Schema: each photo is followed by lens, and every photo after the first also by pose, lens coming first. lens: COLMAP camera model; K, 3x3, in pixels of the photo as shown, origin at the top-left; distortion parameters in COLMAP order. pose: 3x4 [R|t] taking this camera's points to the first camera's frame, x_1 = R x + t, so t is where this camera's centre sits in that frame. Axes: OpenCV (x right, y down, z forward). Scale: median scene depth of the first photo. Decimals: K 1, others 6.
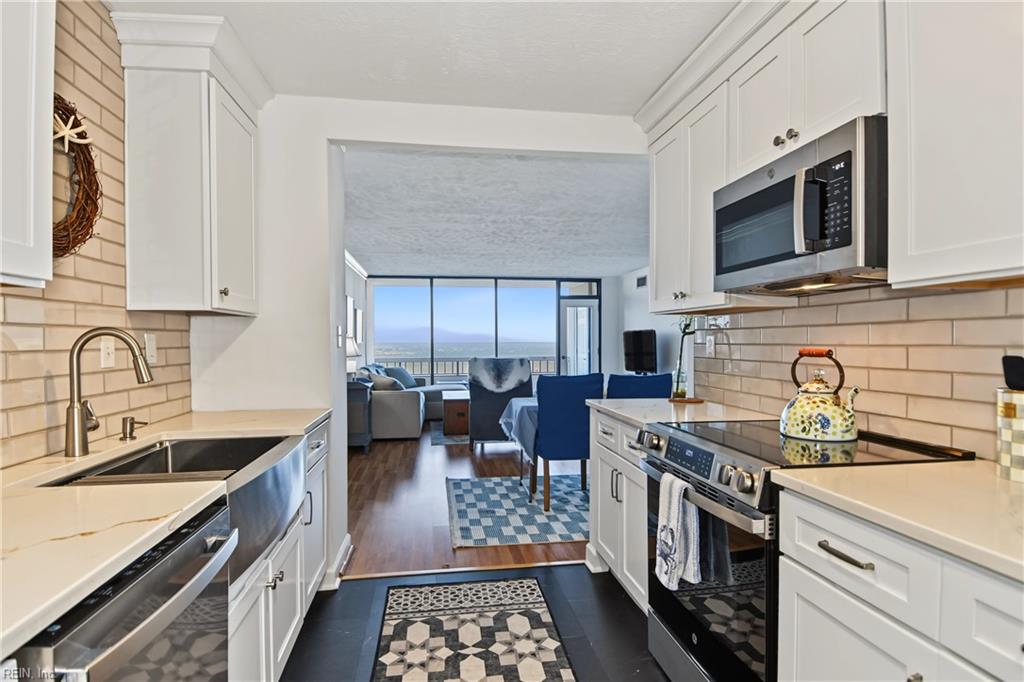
lens RADIAL K [[541.8, 0, 507.7], [0, 541.8, 348.3], [0, 0, 1]] dist [0.036279, -0.040466]
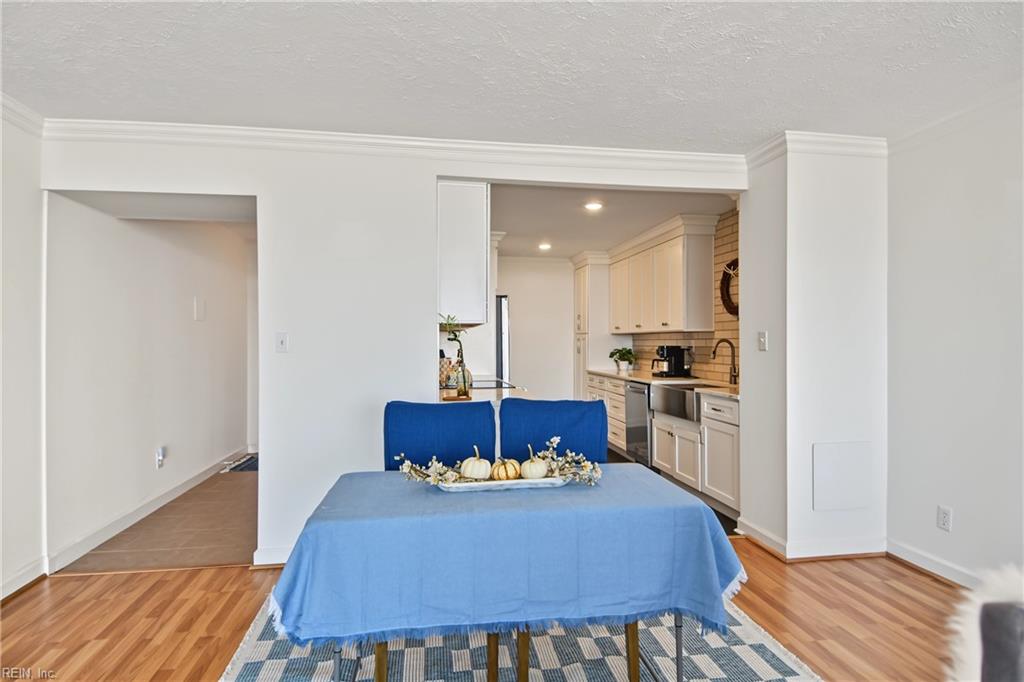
lens RADIAL K [[541.8, 0, 508.5], [0, 541.8, 339.8], [0, 0, 1]] dist [0.036279, -0.040466]
pose [[-0.999967, 0.005533, -0.005961, 0.291017], [0.005483, 0.999950, 0.008341, -0.047095], [0.006007, 0.008308, -0.999947, 2.774028]]
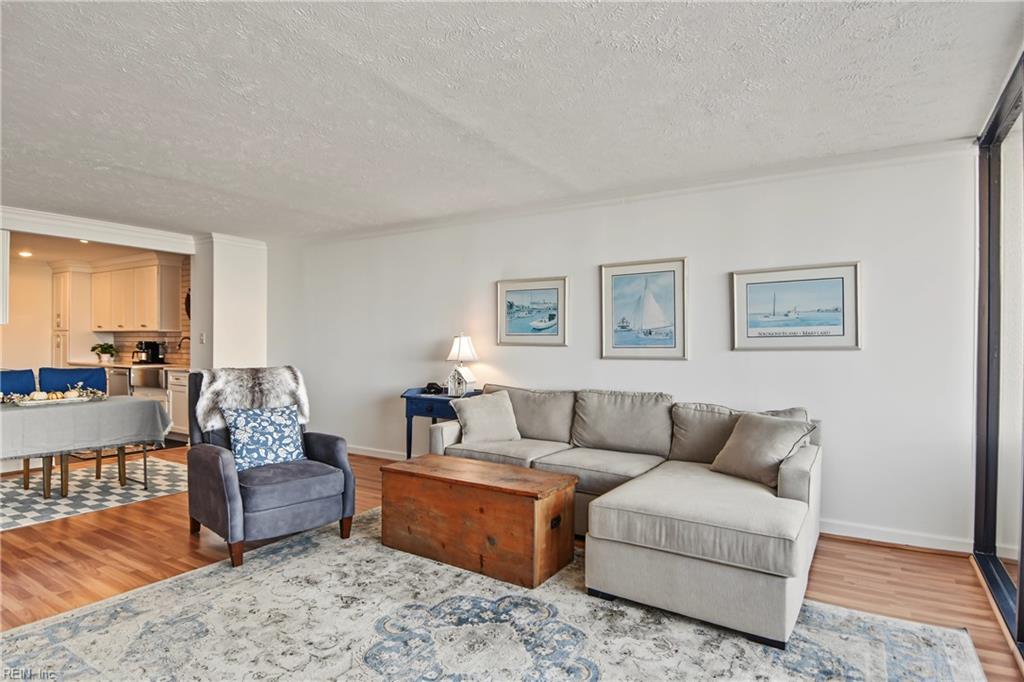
lens RADIAL K [[541.8, 0, 506.1], [0, 541.8, 349.0], [0, 0, 1]] dist [0.036279, -0.040466]
pose [[-0.648154, 0.008673, -0.761460, 0.702343], [-0.014465, 0.999615, 0.023698, -0.061611], [0.761372, 0.026374, -0.647779, 4.269965]]
